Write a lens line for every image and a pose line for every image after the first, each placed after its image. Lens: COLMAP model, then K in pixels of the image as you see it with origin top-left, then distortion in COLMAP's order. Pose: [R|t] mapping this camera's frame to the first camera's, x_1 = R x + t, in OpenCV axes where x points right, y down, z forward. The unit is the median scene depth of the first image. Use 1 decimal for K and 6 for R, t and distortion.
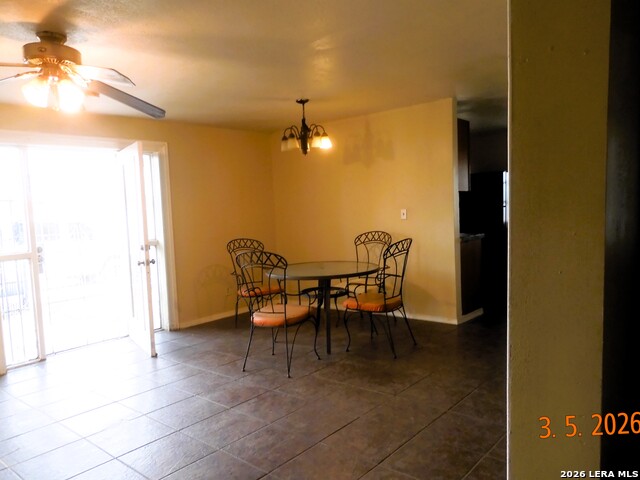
lens RADIAL K [[486.5, 0, 320.0], [0, 486.5, 240.0], [0, 0, 1]] dist [-0.000157, 0.000614]
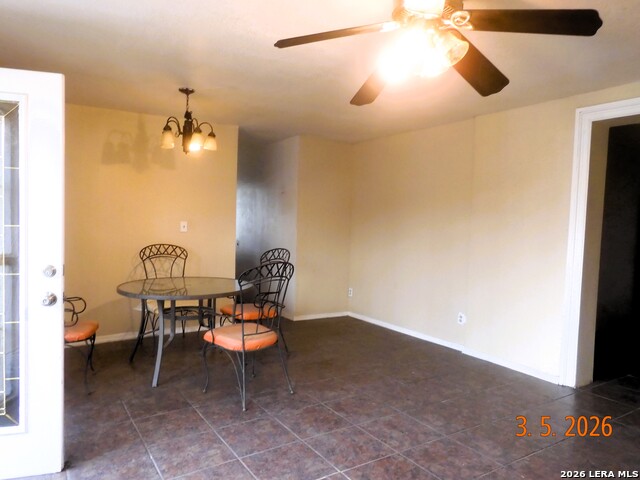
lens RADIAL K [[457.1, 0, 320.0], [0, 457.1, 240.0], [0, 0, 1]] dist [0.001530, 0.003044]
pose [[0.281726, 0.005962, 0.959476, -0.739255], [0.035086, 0.999248, -0.016511, -0.001565], [-0.958853, 0.038316, 0.281305, 0.558817]]
